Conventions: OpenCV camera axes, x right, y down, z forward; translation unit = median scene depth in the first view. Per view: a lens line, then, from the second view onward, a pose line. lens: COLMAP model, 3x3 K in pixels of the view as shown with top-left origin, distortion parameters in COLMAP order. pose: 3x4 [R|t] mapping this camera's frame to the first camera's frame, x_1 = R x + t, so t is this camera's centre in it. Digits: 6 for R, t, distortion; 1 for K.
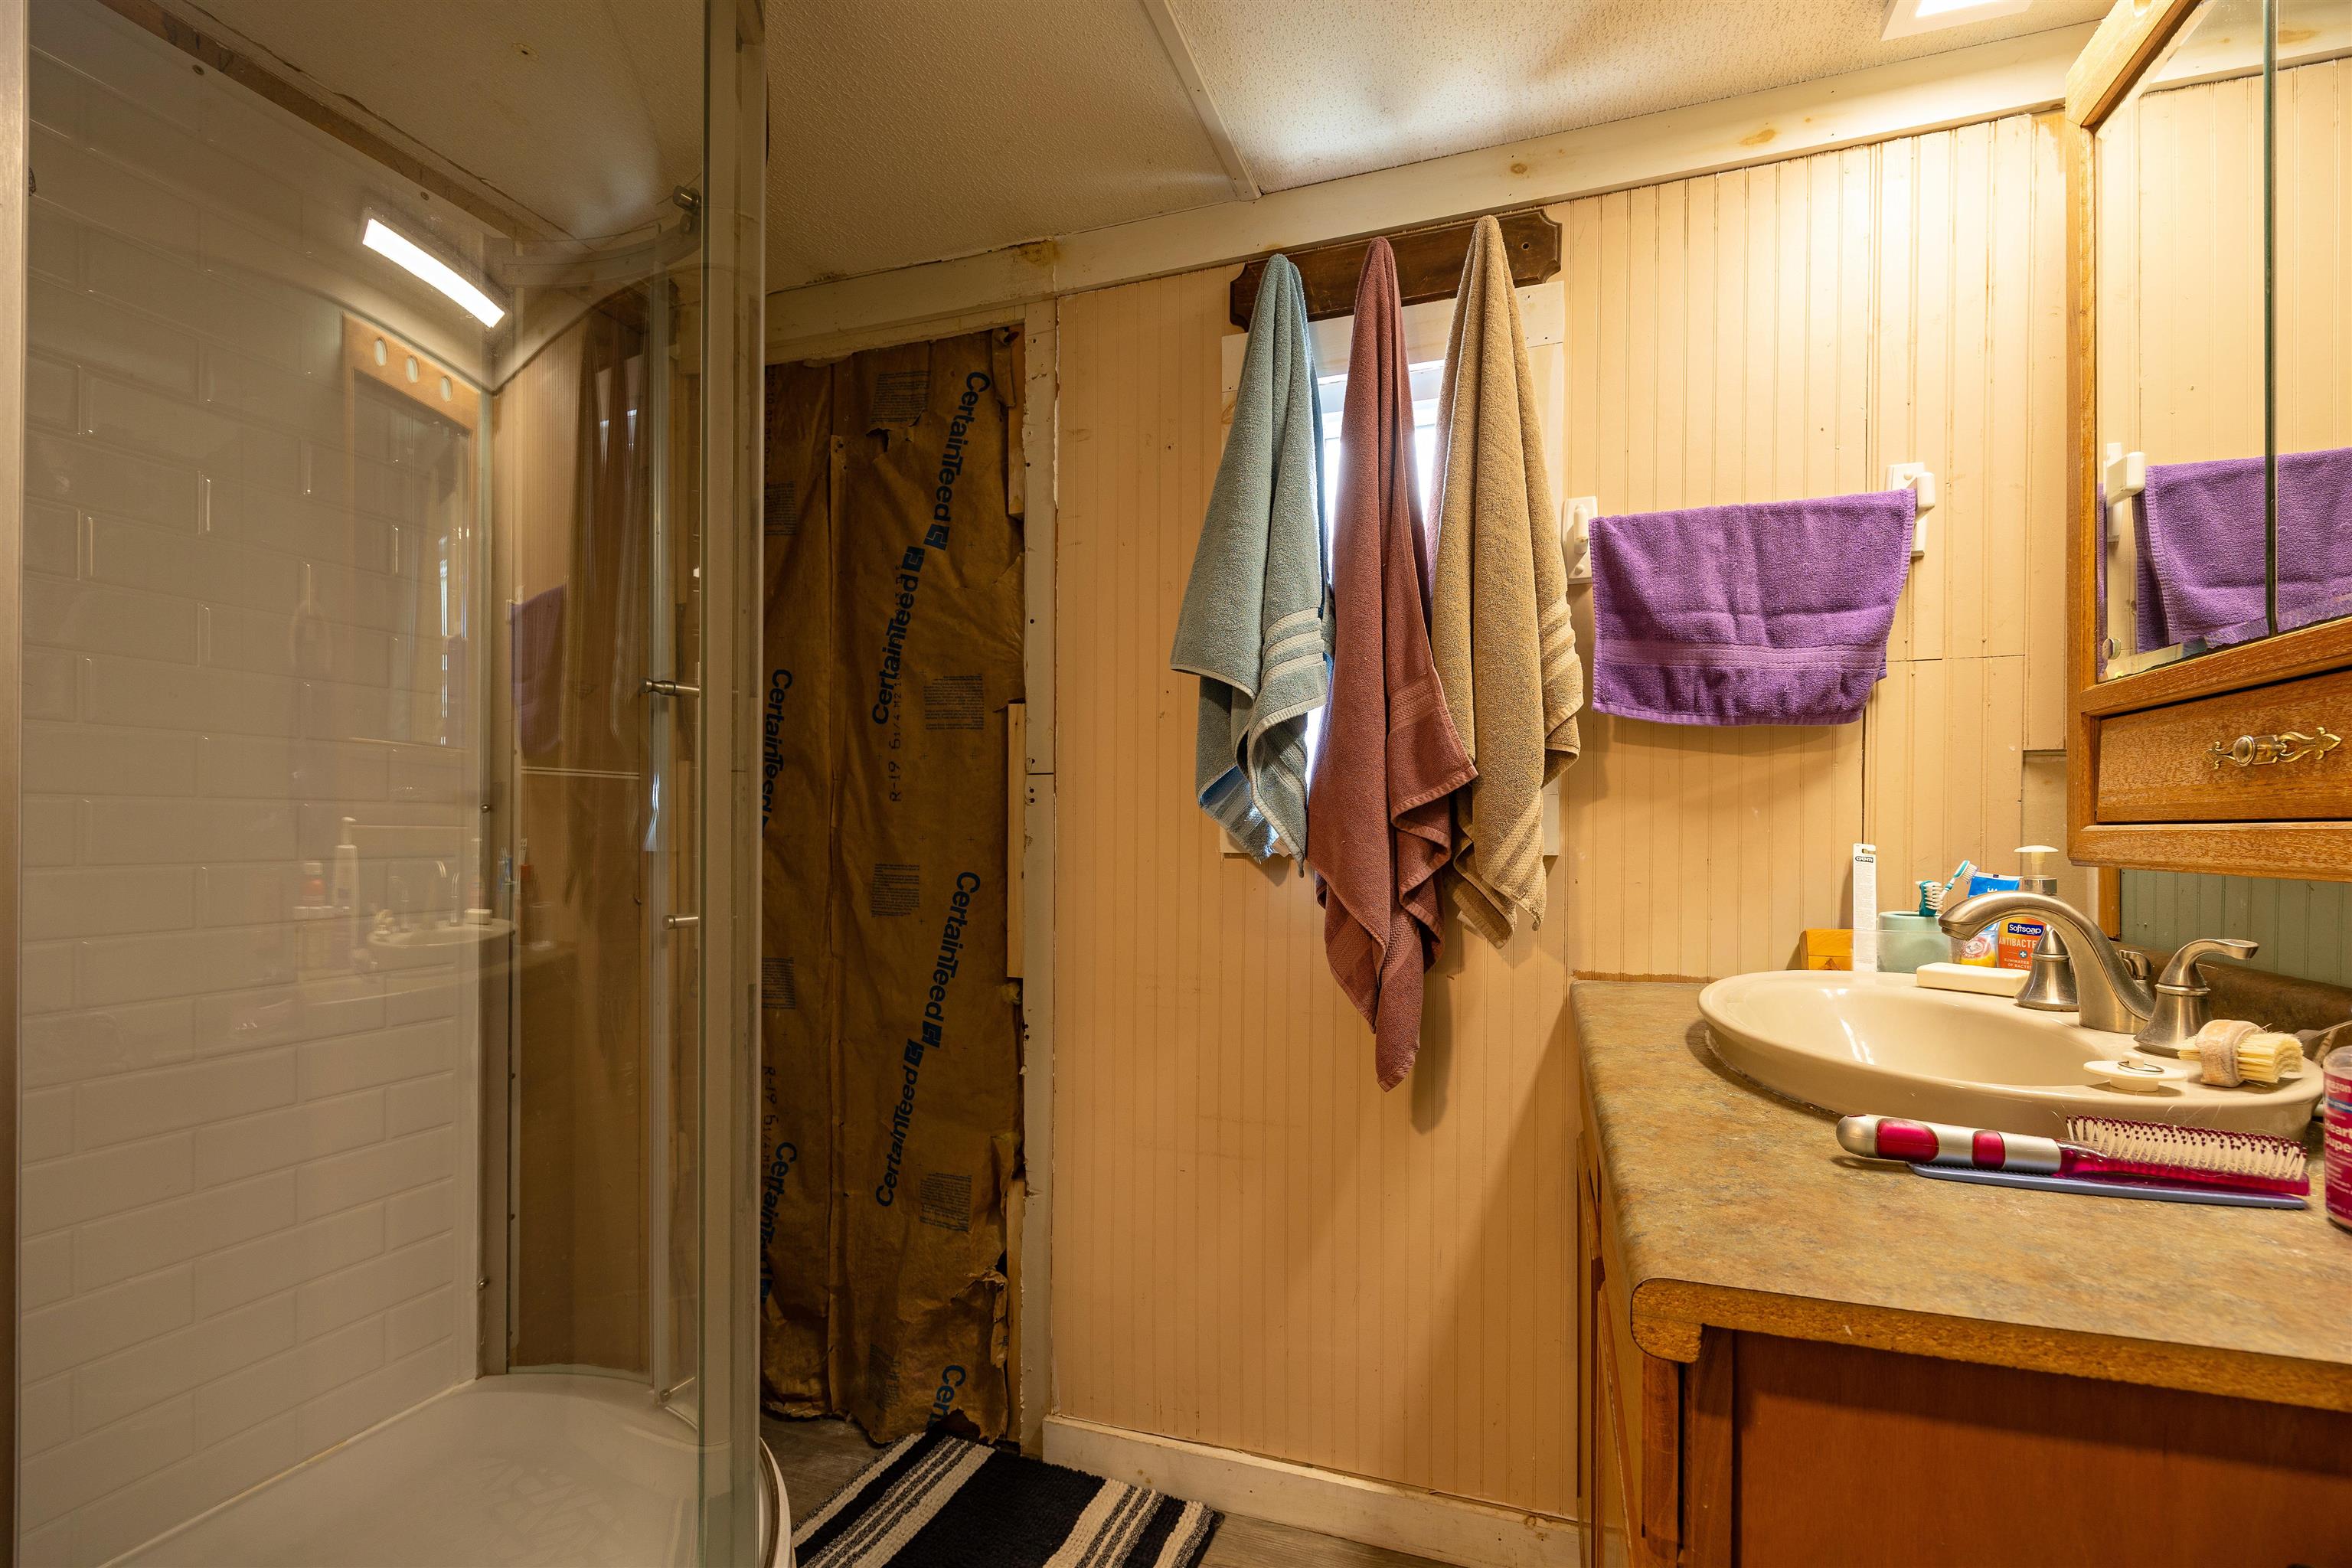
lens RADIAL K [[963.2, 0, 1120.3], [0, 963.2, 838.6], [0, 0, 1]] dist [0.009067, -0.000132]
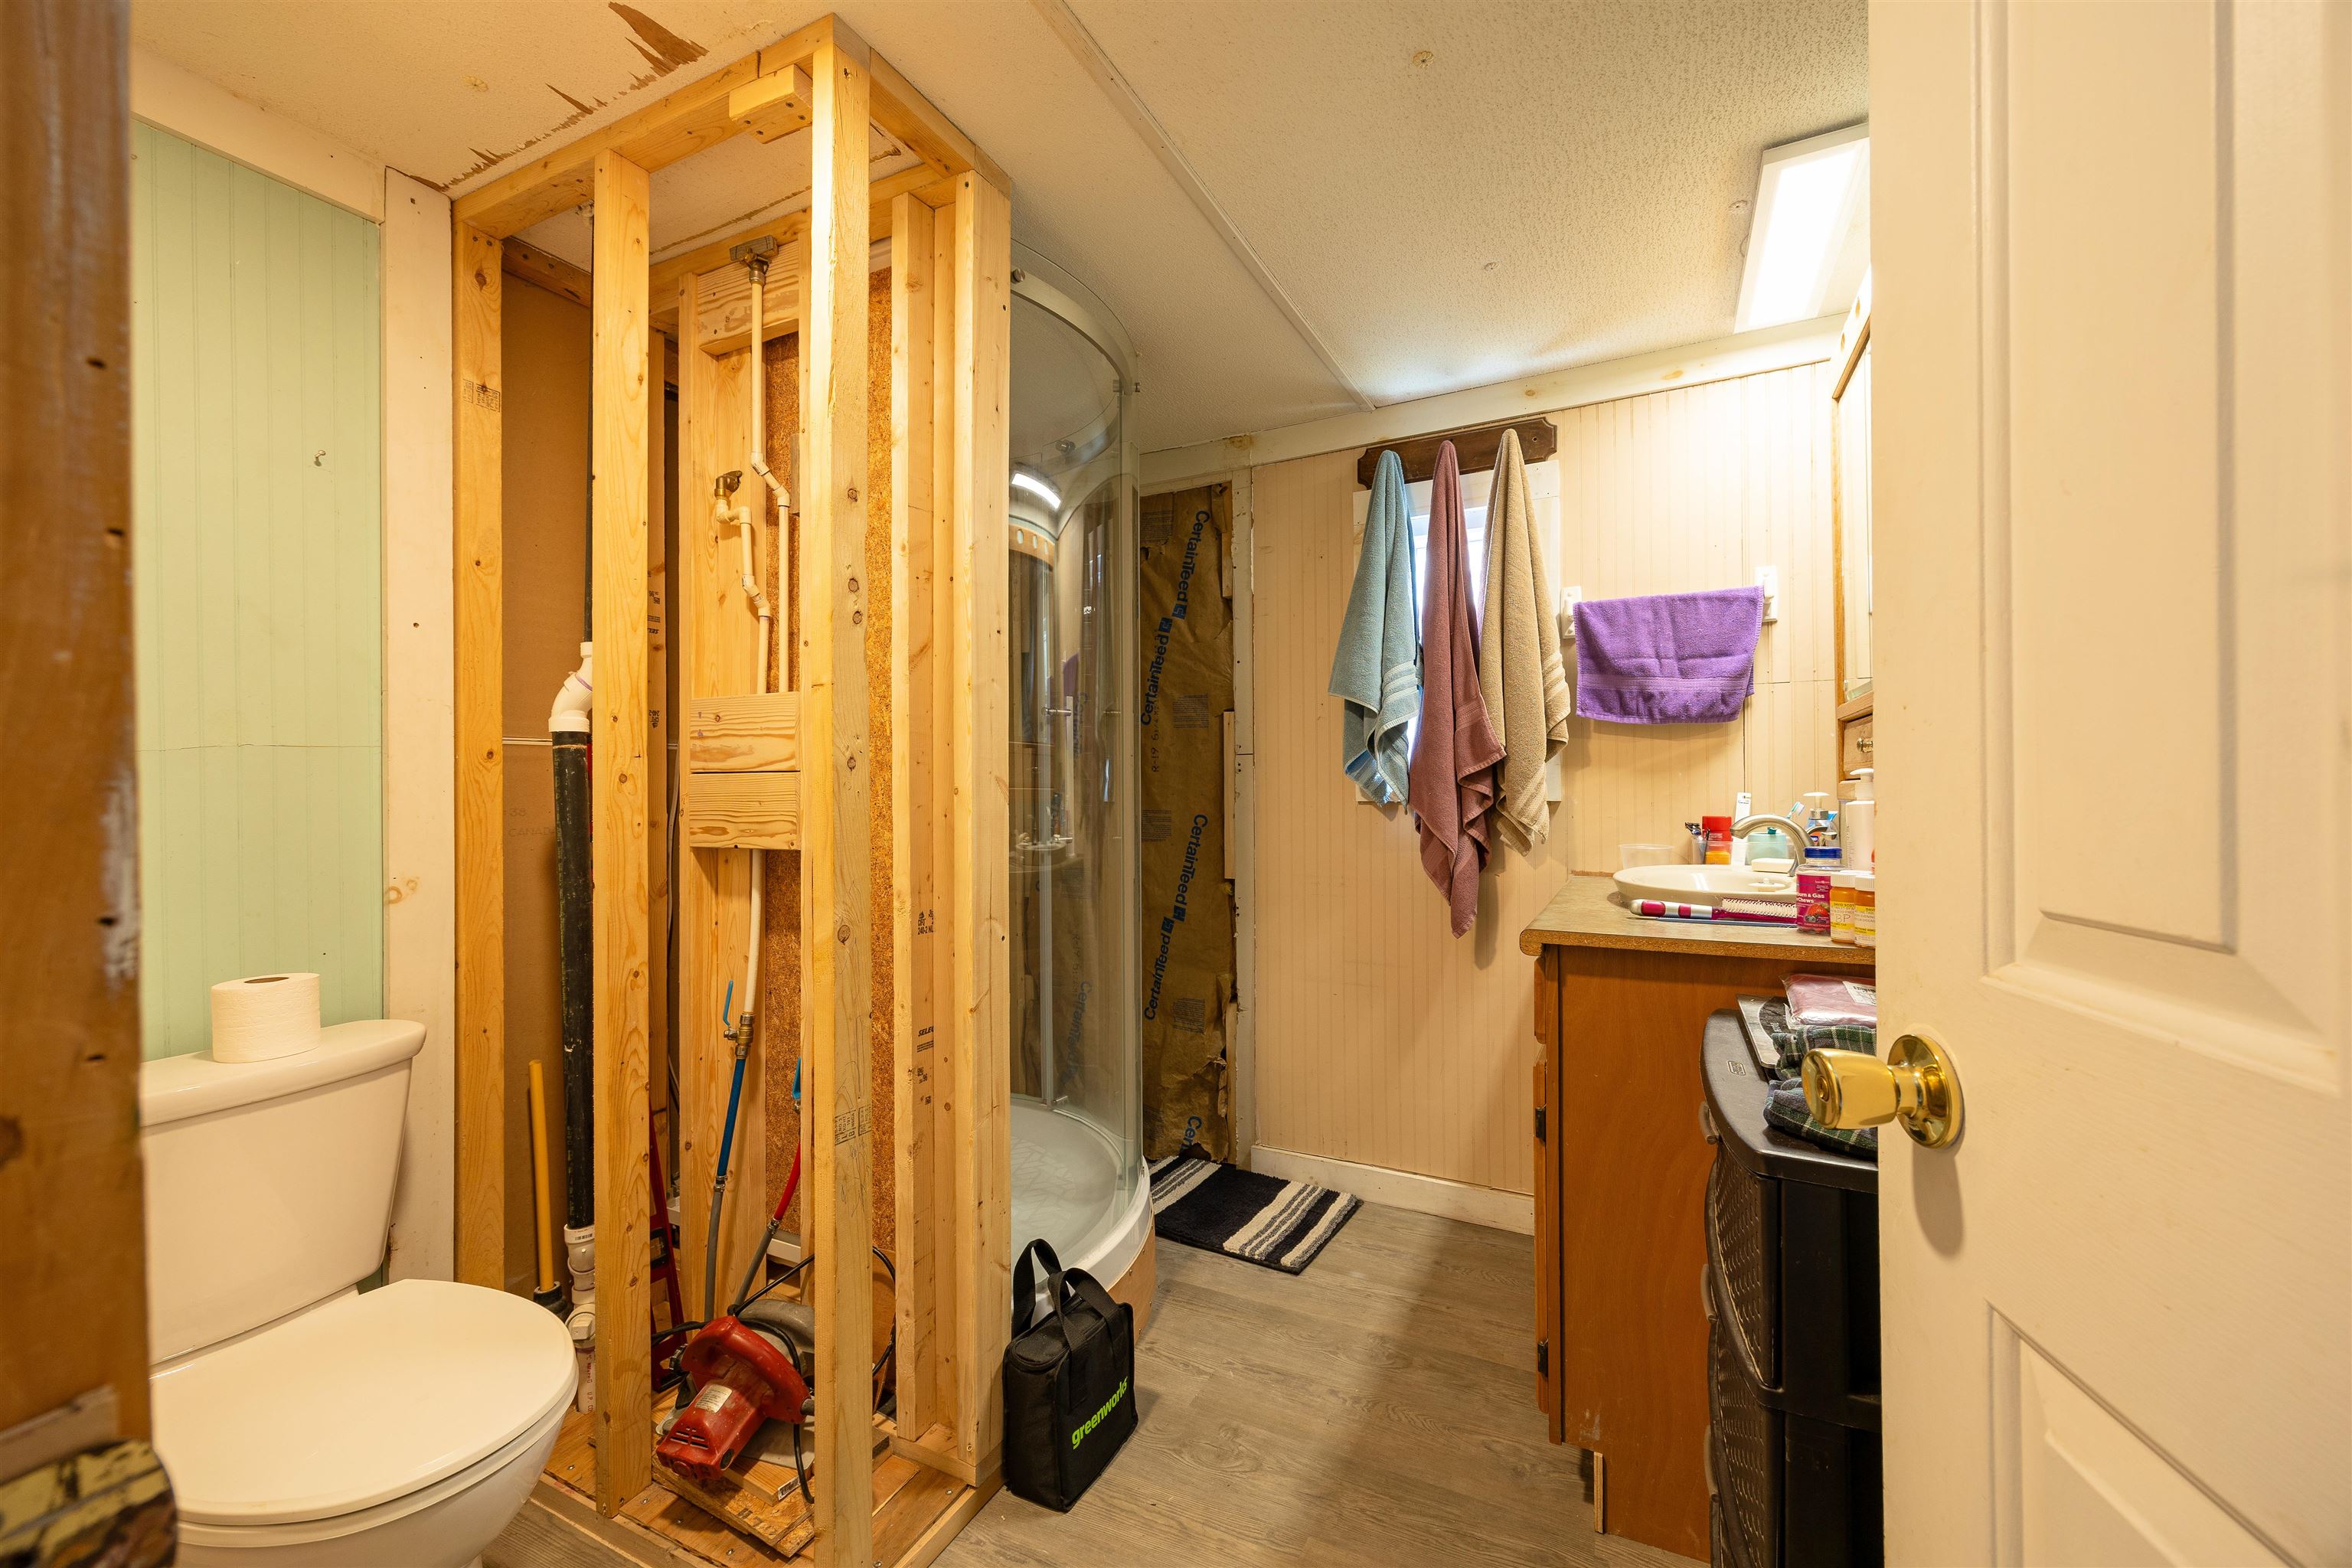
lens RADIAL K [[921.0, 0, 1183.7], [0, 921.0, 777.1], [0, 0, 1]] dist [0.001241, 0.000565]
pose [[0.998991, -0.008556, -0.044099, -0.125314], [0.007521, 0.999694, -0.023584, 0.008531], [0.044287, 0.023228, 0.998749, -0.612752]]
